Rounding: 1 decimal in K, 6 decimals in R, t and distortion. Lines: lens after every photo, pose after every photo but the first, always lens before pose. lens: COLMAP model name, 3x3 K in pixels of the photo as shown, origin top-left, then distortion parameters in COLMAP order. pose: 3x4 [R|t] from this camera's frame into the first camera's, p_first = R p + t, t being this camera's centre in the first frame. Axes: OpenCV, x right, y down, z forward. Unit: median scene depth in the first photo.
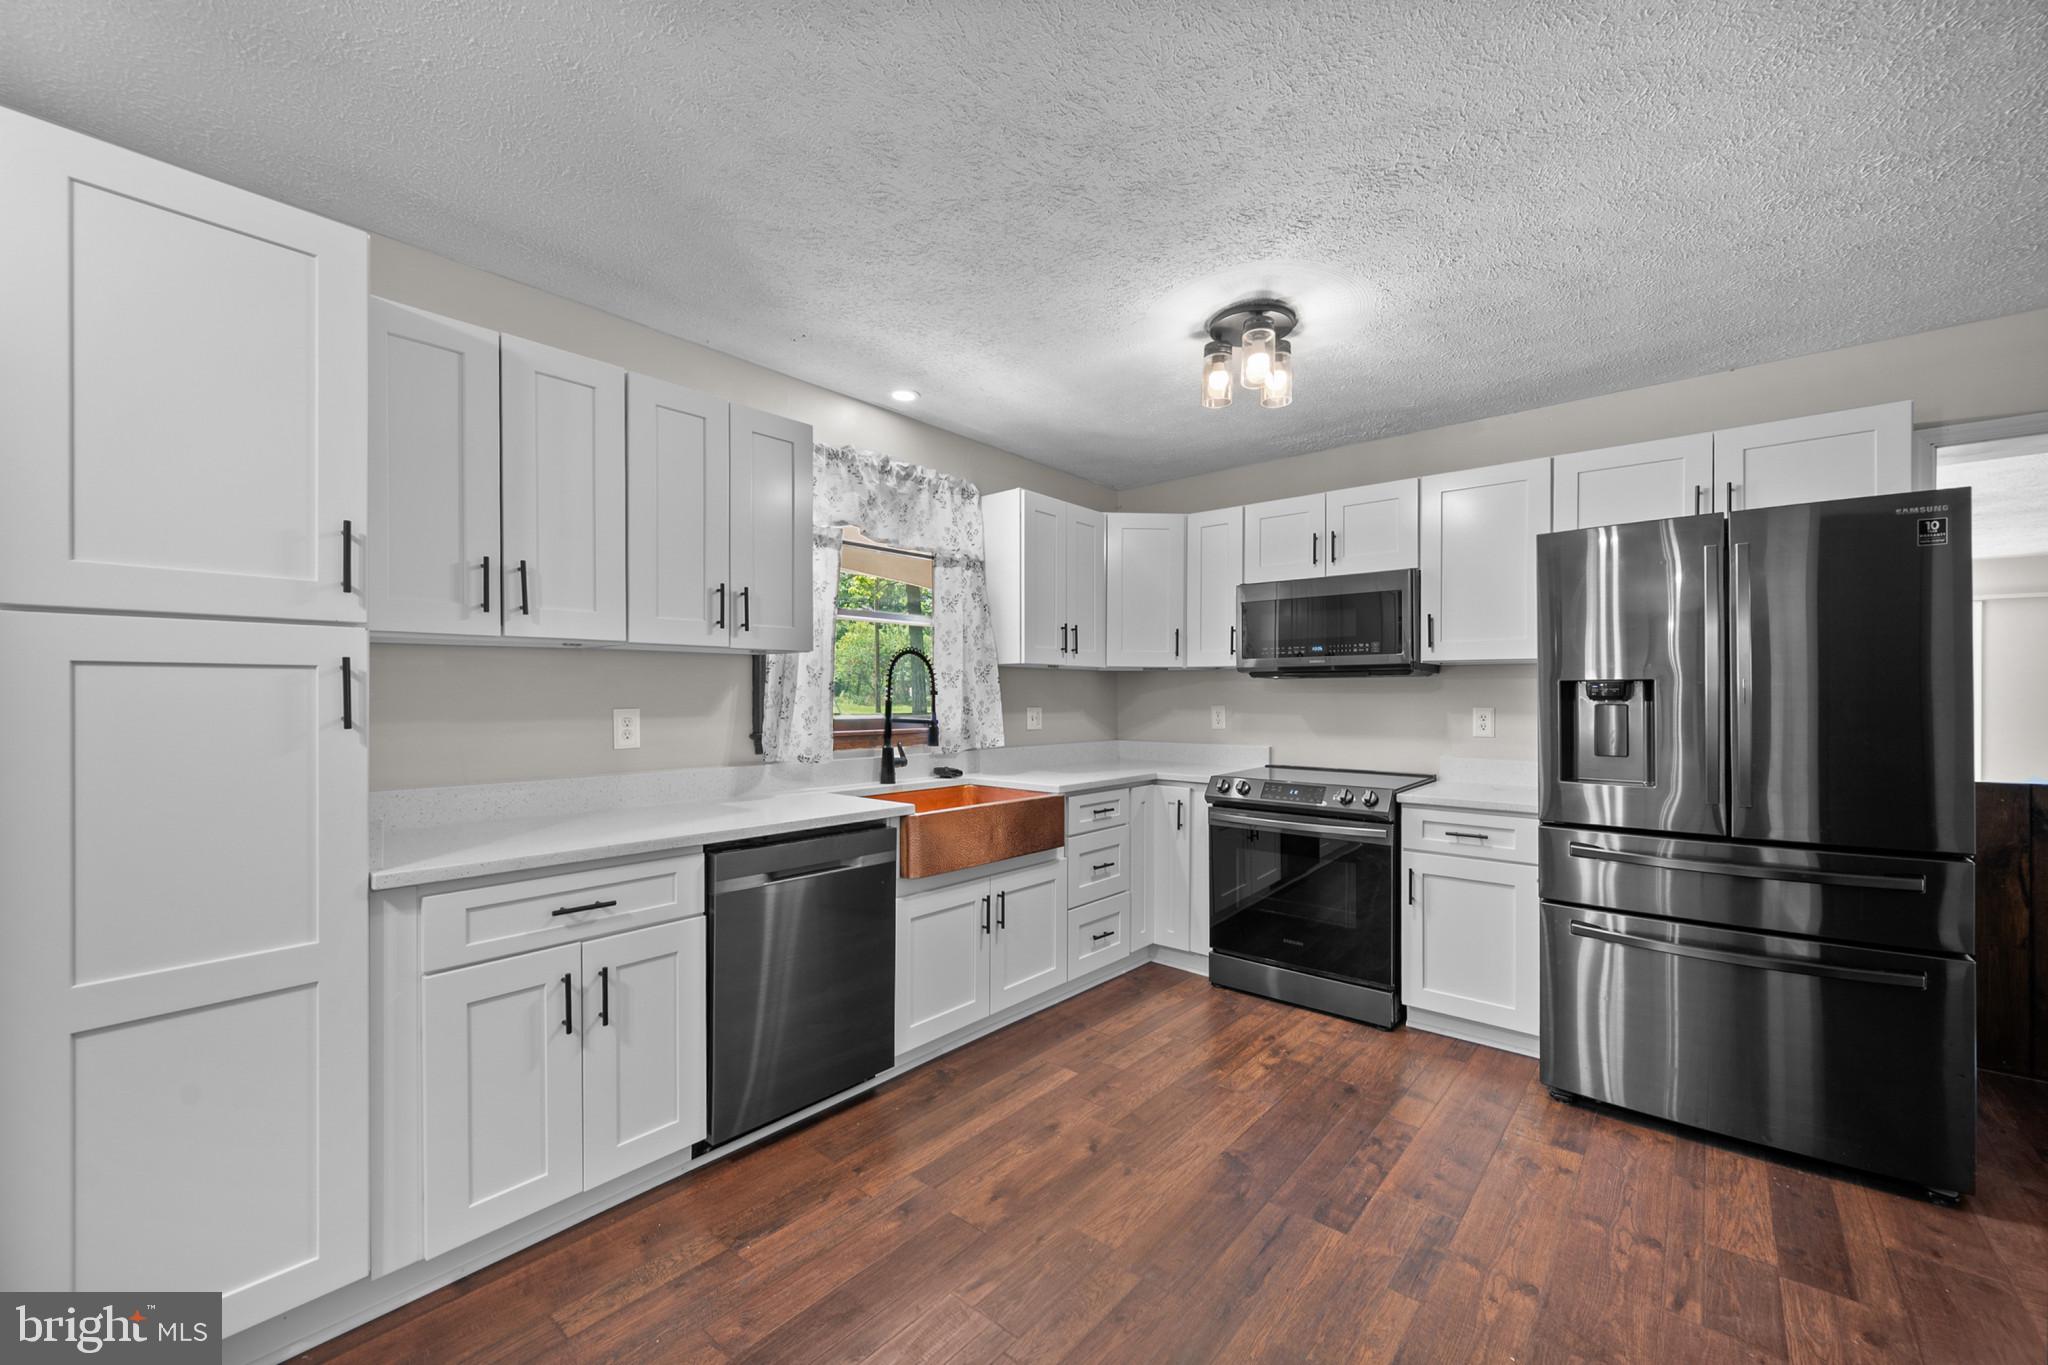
lens RADIAL K [[808.3, 0, 1025.4], [0, 808.3, 694.3], [0, 0, 1]] dist [0.009711, -0.000235]
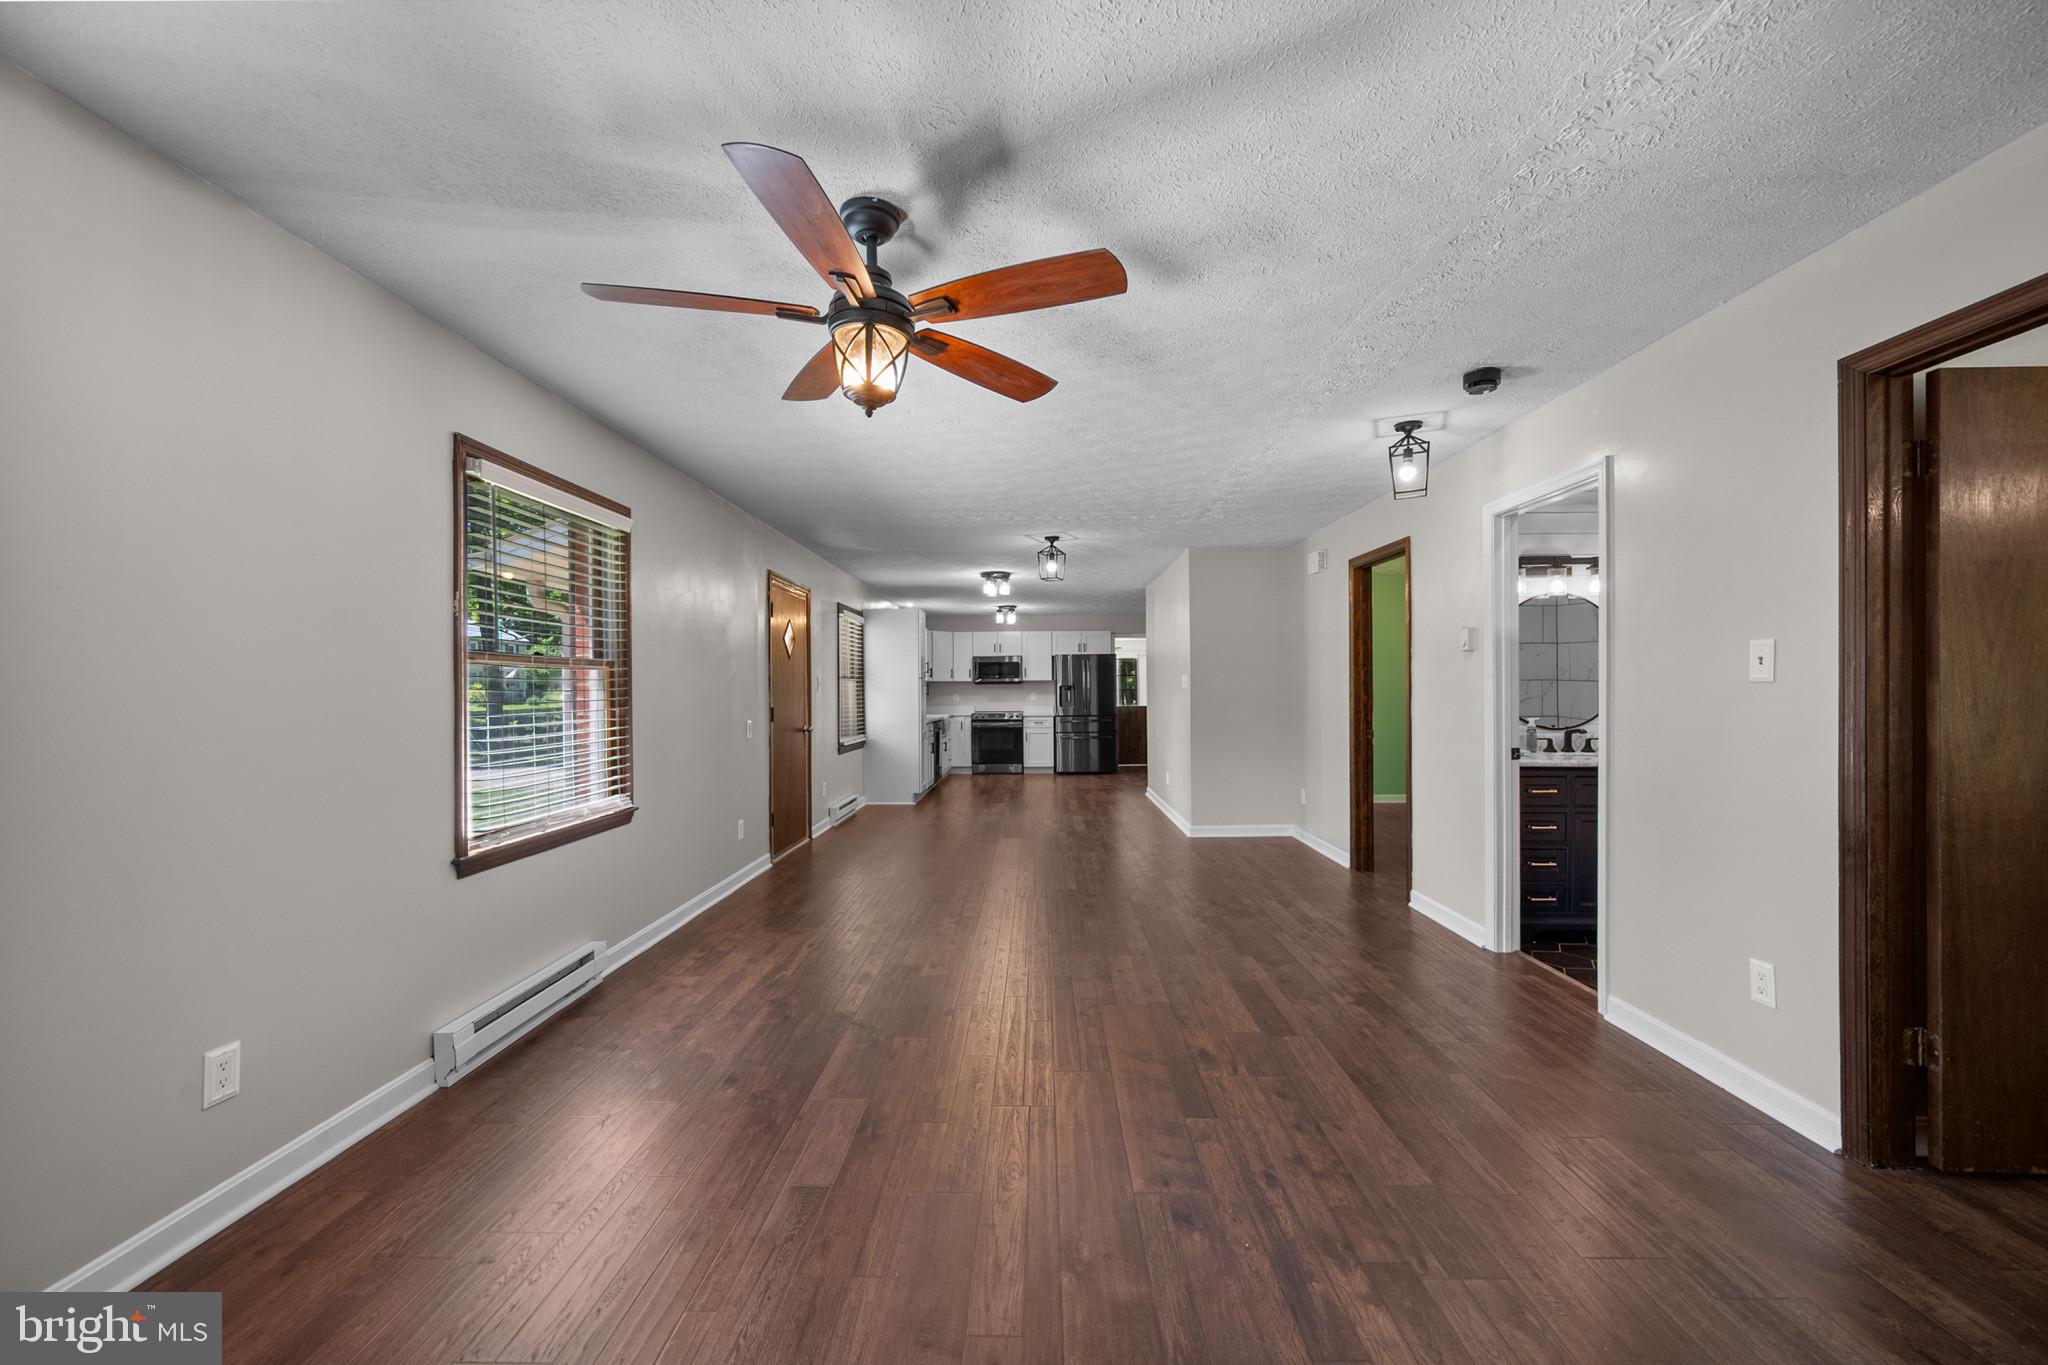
lens RADIAL K [[808.3, 0, 1026.0], [0, 808.3, 685.3], [0, 0, 1]] dist [0.009711, -0.000235]
pose [[0.781760, 0.000618, 0.623579, -1.790769], [0.000202, 0.999999, -0.001245, -0.014527], [-0.623579, 0.001099, 0.781760, -1.901251]]
